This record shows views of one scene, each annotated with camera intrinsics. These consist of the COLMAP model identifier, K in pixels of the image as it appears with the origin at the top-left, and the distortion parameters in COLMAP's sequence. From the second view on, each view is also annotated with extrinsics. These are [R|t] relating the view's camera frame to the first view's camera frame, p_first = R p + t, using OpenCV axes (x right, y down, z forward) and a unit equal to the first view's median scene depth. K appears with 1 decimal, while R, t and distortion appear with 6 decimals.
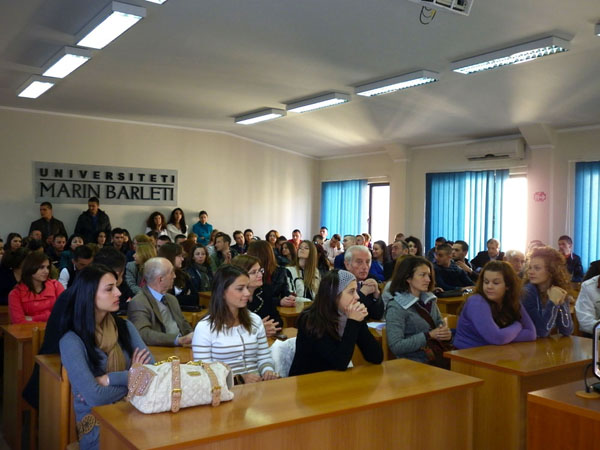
lens RADIAL K [[631.5, 0, 300.2], [0, 631.5, 224.5], [0, 0, 1]] dist [-0.004812, 0.000000]
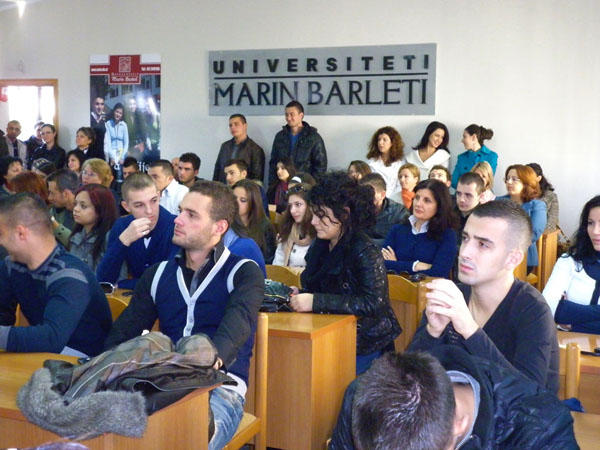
lens RADIAL K [[943.7, 0, 299.5], [0, 943.7, 223.1], [0, 0, 1]] dist [0.051909, 0.000000]
pose [[0.459604, 0.075908, -0.884874, 0.464804], [-0.010418, 0.996733, 0.080092, -0.002305], [0.888063, -0.027592, 0.458894, 0.589082]]
